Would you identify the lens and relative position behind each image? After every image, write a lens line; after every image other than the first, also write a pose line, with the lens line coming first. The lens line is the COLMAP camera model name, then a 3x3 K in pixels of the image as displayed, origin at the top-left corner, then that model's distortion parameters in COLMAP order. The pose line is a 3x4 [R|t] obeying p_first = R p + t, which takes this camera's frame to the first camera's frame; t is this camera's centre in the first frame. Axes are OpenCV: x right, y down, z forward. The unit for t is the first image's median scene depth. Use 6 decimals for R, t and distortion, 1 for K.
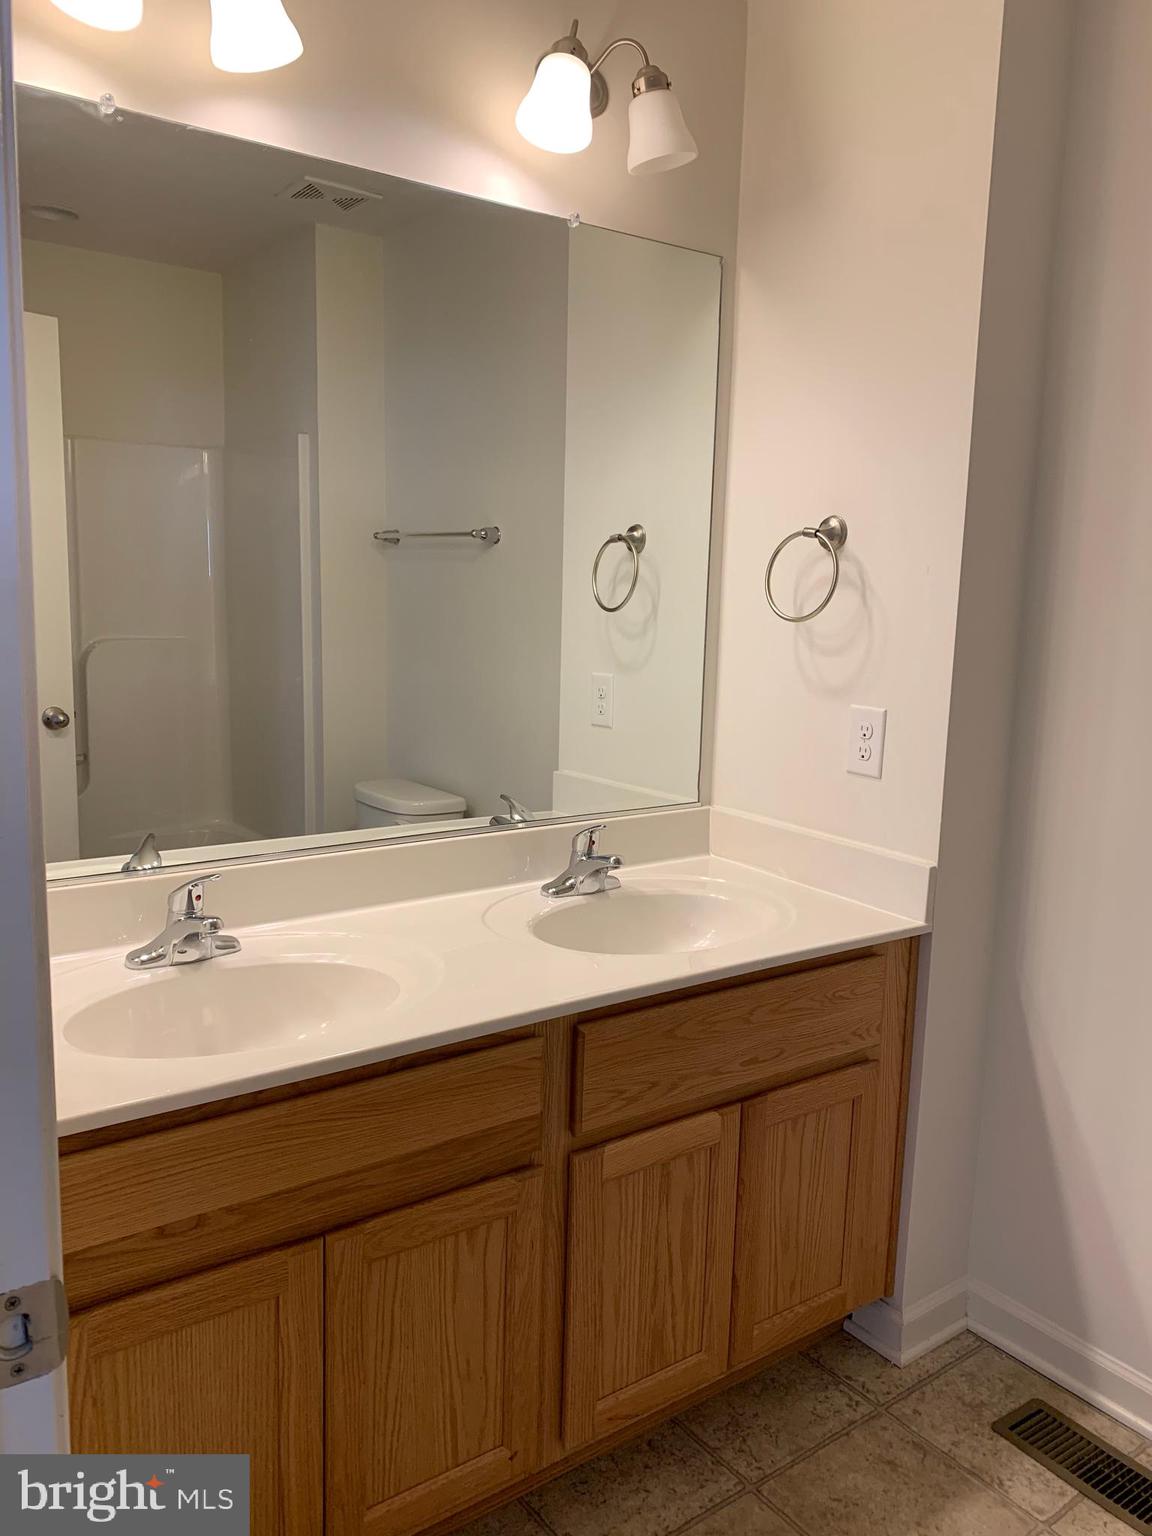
lens RADIAL K [[1189.0, 0, 569.8], [0, 1189.0, 765.6], [0, 0, 1]] dist [0.048222, -0.059926]
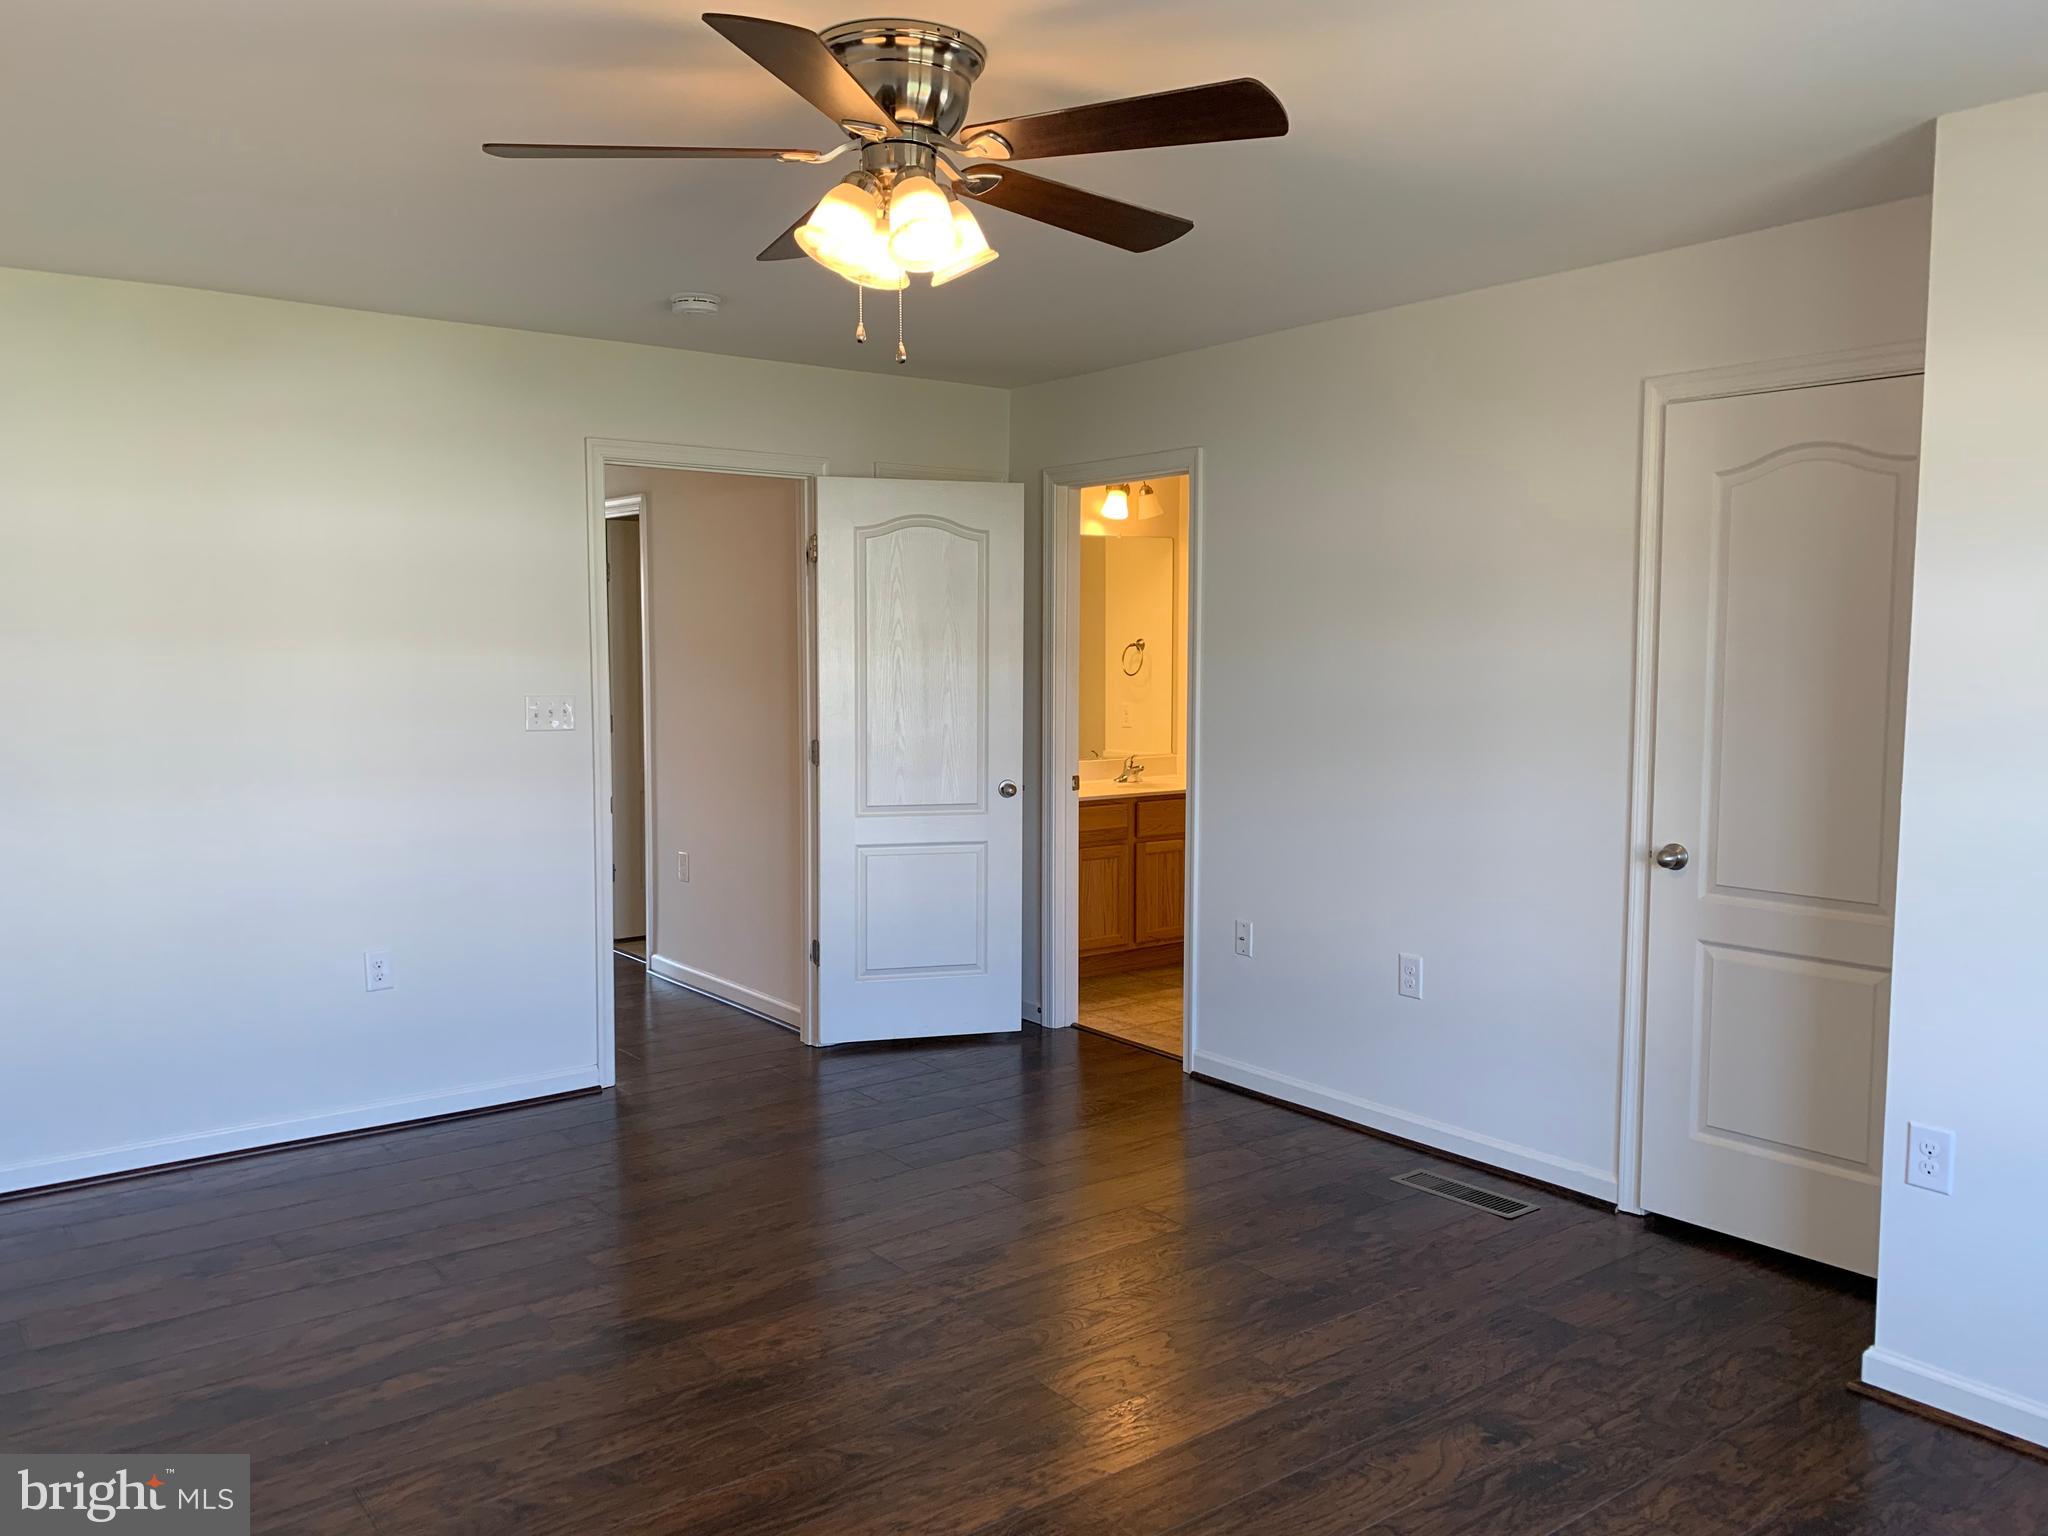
lens RADIAL K [[1585.3, 0, 1020.1], [0, 1585.3, 754.3], [0, 0, 1]] dist [0.048222, -0.059926]
pose [[0.999580, -0.025024, 0.014598, -0.304918], [0.026215, 0.995769, -0.088076, 0.378965], [-0.012332, 0.088422, 0.996007, -2.712023]]
